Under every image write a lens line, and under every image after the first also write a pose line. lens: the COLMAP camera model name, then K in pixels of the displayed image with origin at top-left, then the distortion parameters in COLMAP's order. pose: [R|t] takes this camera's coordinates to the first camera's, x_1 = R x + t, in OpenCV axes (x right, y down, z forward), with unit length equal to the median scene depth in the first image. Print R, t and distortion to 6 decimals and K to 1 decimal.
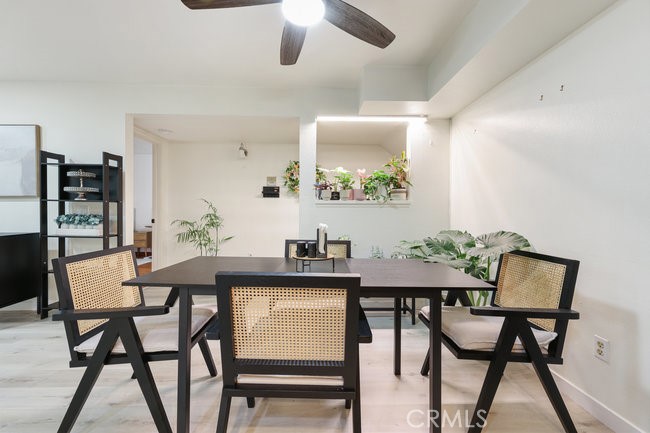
lens RADIAL K [[267.4, 0, 325.7], [0, 267.4, 213.4], [0, 0, 1]] dist [0.000529, 0.000143]
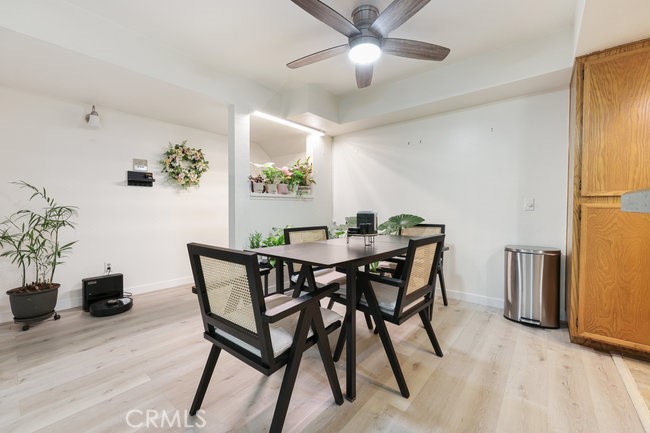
lens RADIAL K [[267.4, 0, 327.2], [0, 267.4, 214.5], [0, 0, 1]] dist [0.000529, 0.000143]
pose [[0.656832, -0.023674, 0.753665, -0.606669], [0.007995, 0.999669, 0.024434, 0.011026], [-0.753995, -0.010024, 0.656804, 0.114932]]
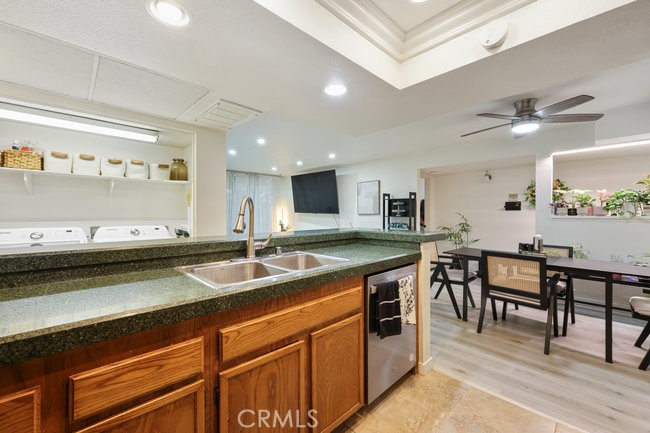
lens RADIAL K [[267.4, 0, 322.9], [0, 267.4, 216.5], [0, 0, 1]] dist [0.000529, 0.000143]
pose [[0.668074, 0.002830, -0.744090, 0.189688], [0.000209, 0.999992, 0.003991, -0.050484], [0.744095, -0.002822, 0.668068, -0.707887]]
